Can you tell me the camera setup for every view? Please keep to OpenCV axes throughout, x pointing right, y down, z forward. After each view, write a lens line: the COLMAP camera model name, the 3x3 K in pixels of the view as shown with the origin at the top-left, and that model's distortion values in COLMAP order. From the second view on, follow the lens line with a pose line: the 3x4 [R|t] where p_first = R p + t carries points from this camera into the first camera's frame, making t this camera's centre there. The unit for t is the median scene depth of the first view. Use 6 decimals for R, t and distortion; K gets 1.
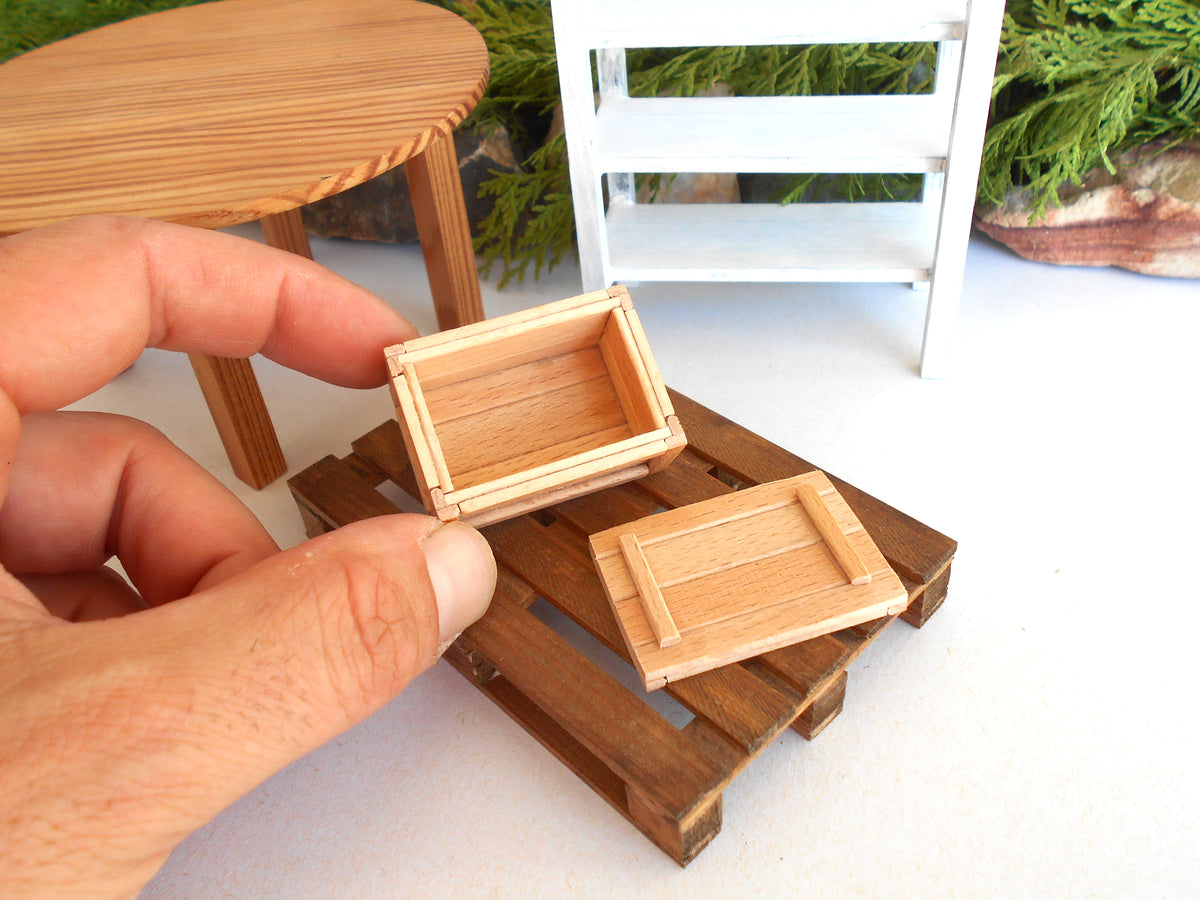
lens RADIAL K [[1047.7, 0, 595.8], [0, 1047.7, 445.5], [0, 0, 1]] dist [-0.005320, 0.000839]
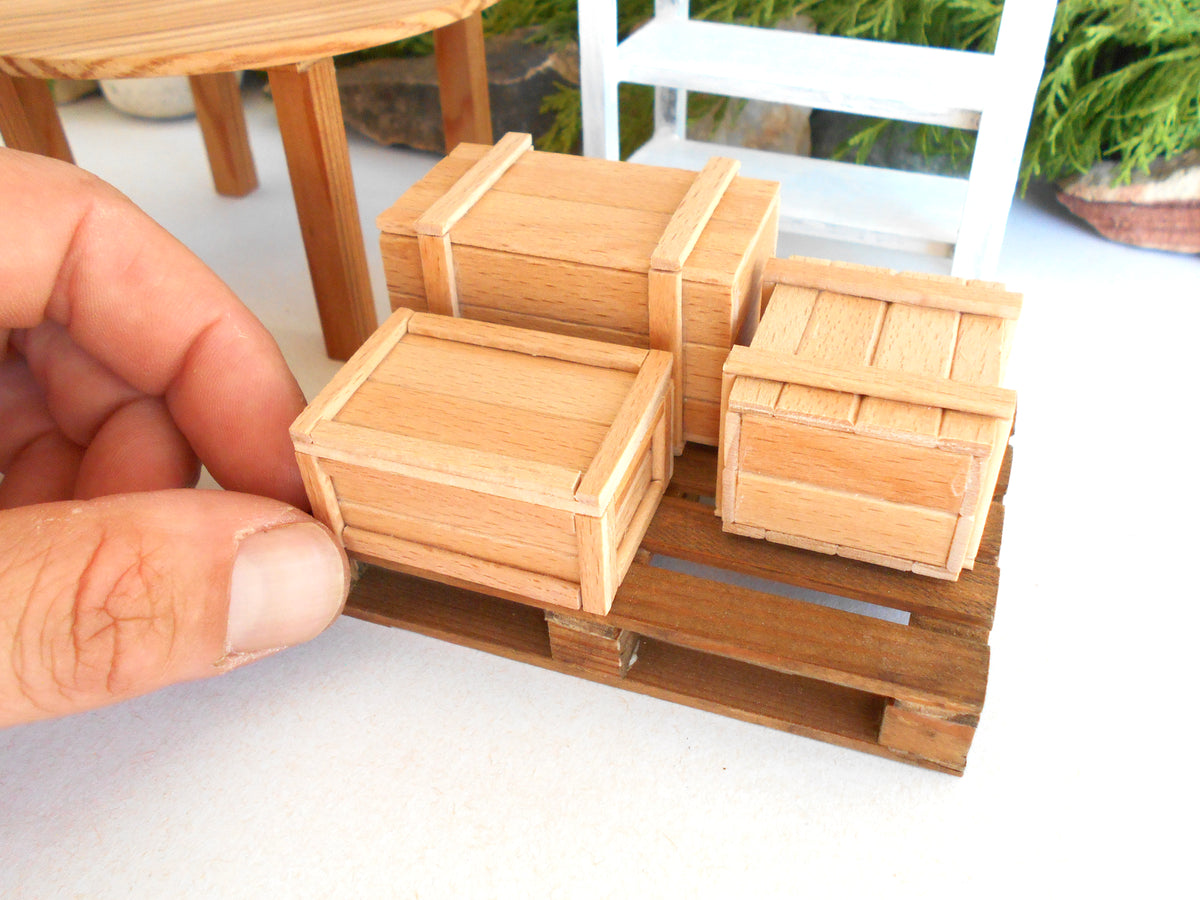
lens RADIAL K [[1056.1, 0, 594.7], [0, 1056.1, 447.5], [0, 0, 1]] dist [-0.003711, 0.001068]
pose [[0.988033, 0.135991, -0.072780, 0.057344], [-0.137410, 0.990403, -0.014844, 0.088763], [0.070063, 0.024667, 0.997238, 0.036338]]
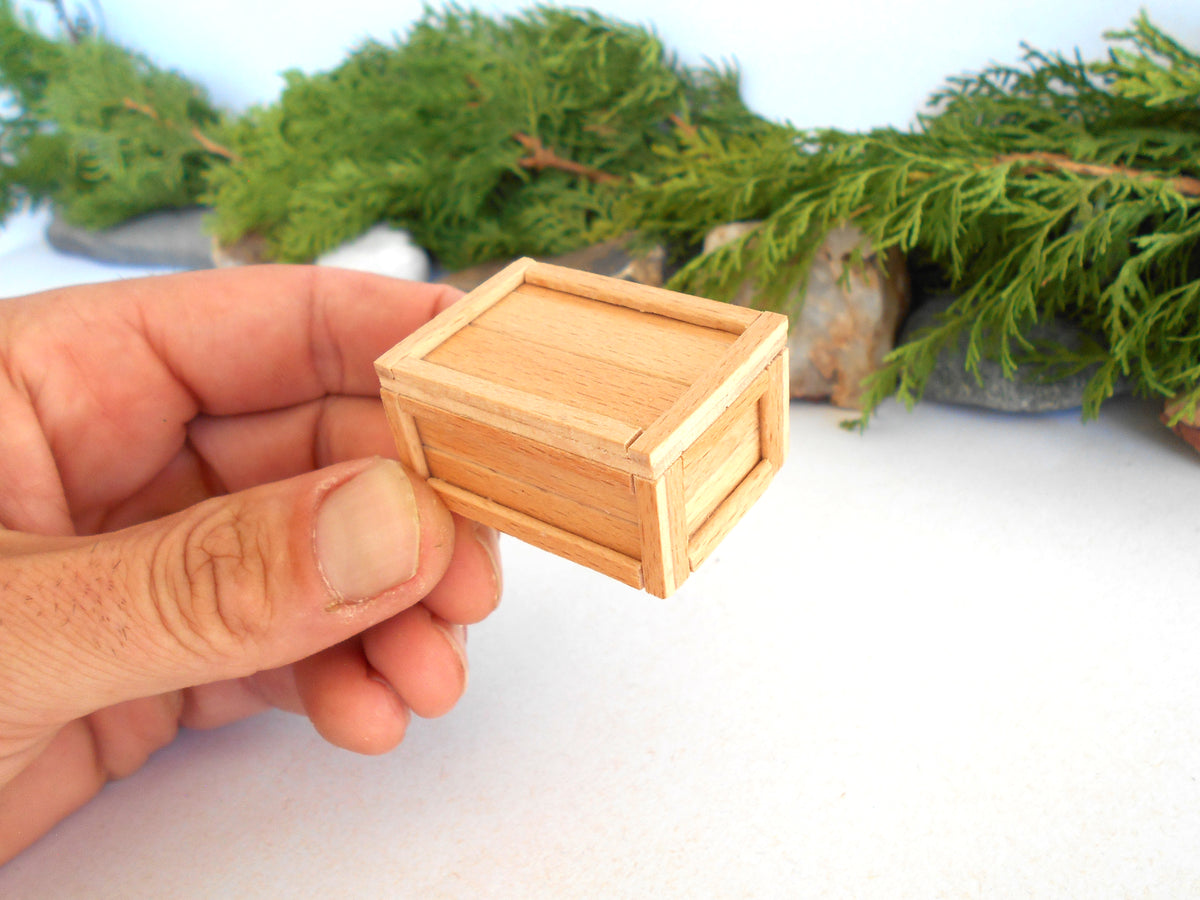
lens RADIAL K [[1022.5, 0, 598.8], [0, 1022.5, 443.9], [0, 0, 1]] dist [-0.016835, 0.007749]
pose [[0.873809, 0.163036, -0.458123, 0.373063], [-0.211762, 0.975676, -0.056687, -0.061963], [0.437738, 0.146547, 0.887079, 0.145074]]
